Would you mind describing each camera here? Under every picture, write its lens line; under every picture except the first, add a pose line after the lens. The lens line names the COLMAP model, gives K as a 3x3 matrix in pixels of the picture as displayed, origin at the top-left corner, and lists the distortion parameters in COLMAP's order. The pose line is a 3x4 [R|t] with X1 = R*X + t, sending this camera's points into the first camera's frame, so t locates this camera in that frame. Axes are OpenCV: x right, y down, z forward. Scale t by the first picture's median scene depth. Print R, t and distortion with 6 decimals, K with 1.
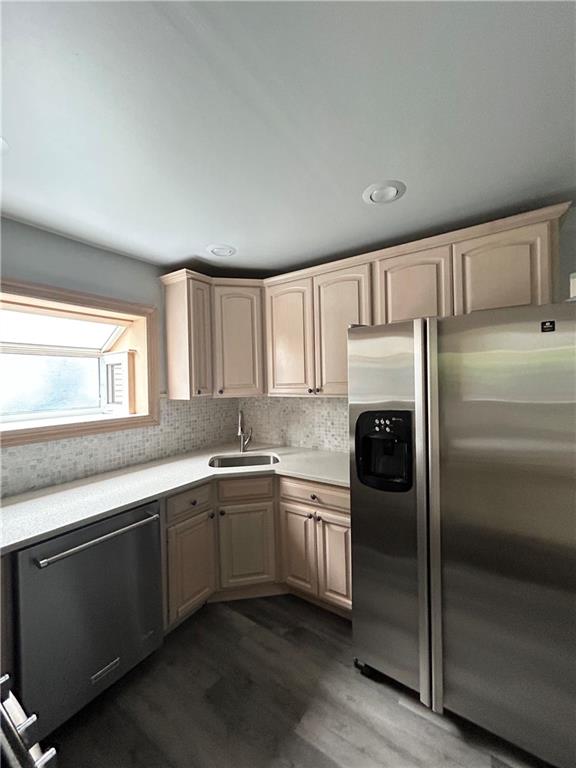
lens RADIAL K [[311.3, 0, 288.0], [0, 311.3, 384.0], [0, 0, 1]] dist [-0.001404, 0.001234]
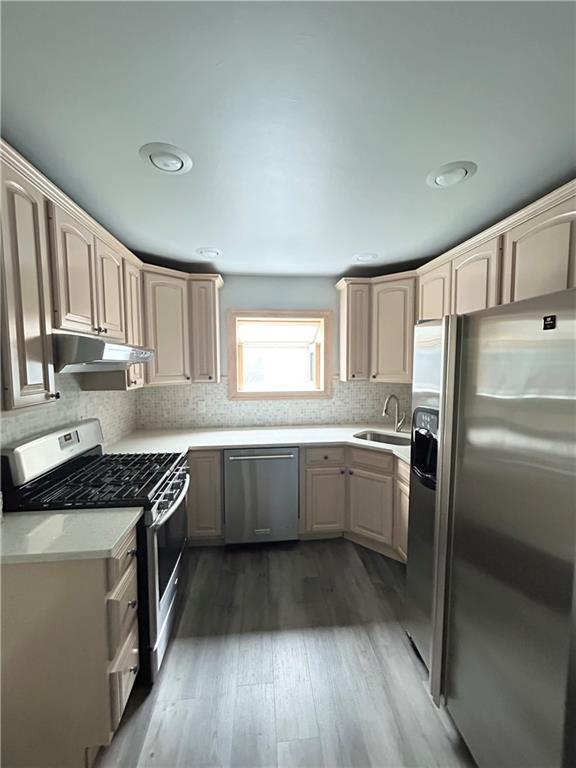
lens RADIAL K [[311.3, 0, 288.0], [0, 311.3, 384.0], [0, 0, 1]] dist [-0.001404, 0.001234]
pose [[0.641339, 0.075748, -0.763509, 0.547689], [-0.017184, 0.996283, 0.084407, -0.047462], [0.767065, -0.041013, 0.640257, 0.006184]]
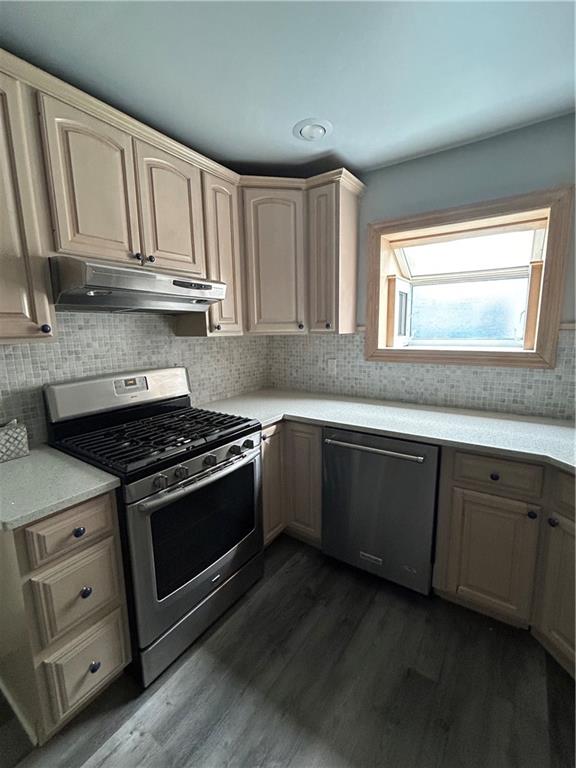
lens RADIAL K [[335.7, 0, 288.4], [0, 335.7, 382.6], [0, 0, 1]] dist [-0.000344, -0.000095]
pose [[-0.003490, 0.183841, -0.982950, 0.367700], [0.006144, 0.982941, 0.183817, 0.024179], [0.999975, -0.005398, -0.004560, 0.477745]]
